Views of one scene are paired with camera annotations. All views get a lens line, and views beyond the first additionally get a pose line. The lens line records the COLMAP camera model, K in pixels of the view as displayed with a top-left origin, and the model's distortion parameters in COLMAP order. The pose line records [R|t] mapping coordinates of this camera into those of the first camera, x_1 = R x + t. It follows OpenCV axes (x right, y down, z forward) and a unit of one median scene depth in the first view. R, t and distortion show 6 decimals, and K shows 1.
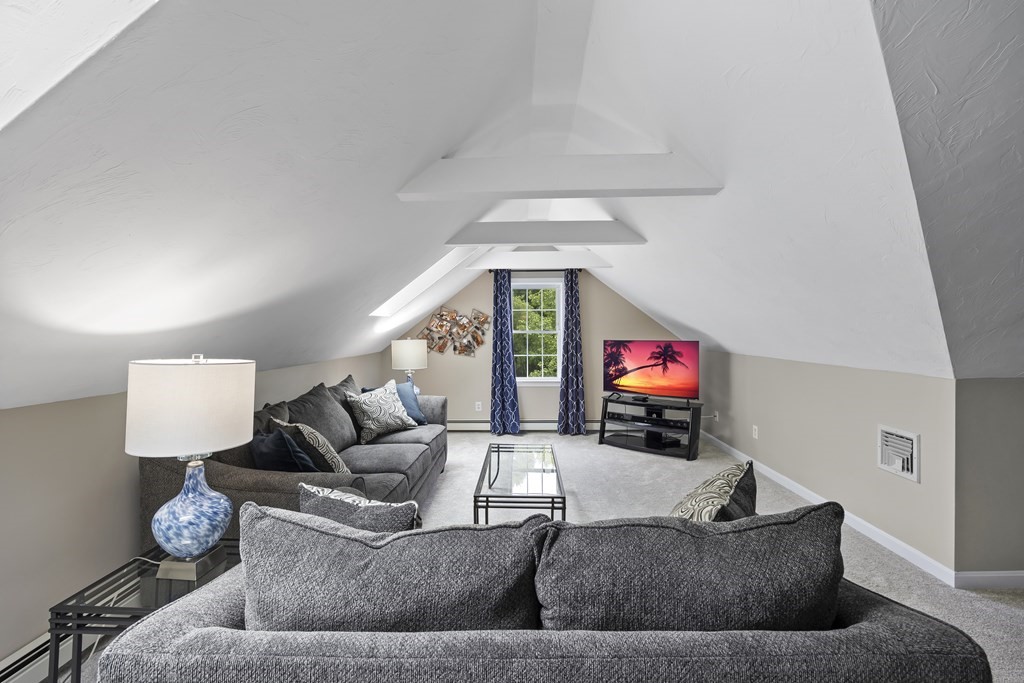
lens RADIAL K [[411.0, 0, 512.4], [0, 411.0, 338.2], [0, 0, 1]] dist [-0.005105, 0.000057]
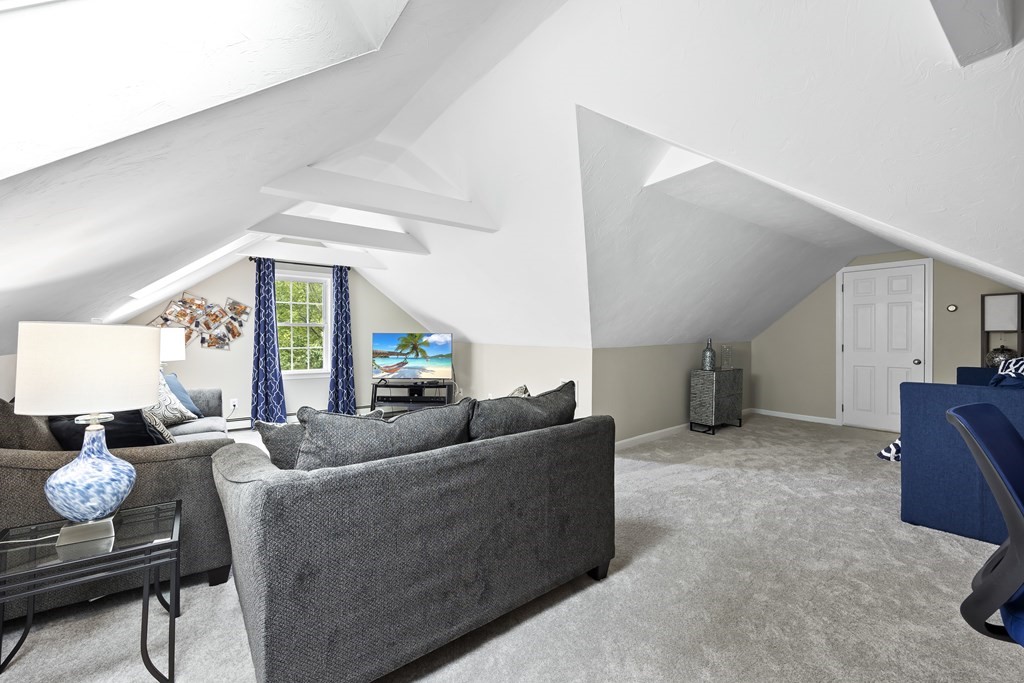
lens RADIAL K [[411.0, 0, 512.4], [0, 411.0, 338.2], [0, 0, 1]] dist [-0.005105, 0.000057]
pose [[0.788421, 0.004451, 0.615120, -0.162096], [-0.000372, 0.999977, -0.006759, 0.025604], [-0.615136, 0.005100, 0.788404, -0.116209]]
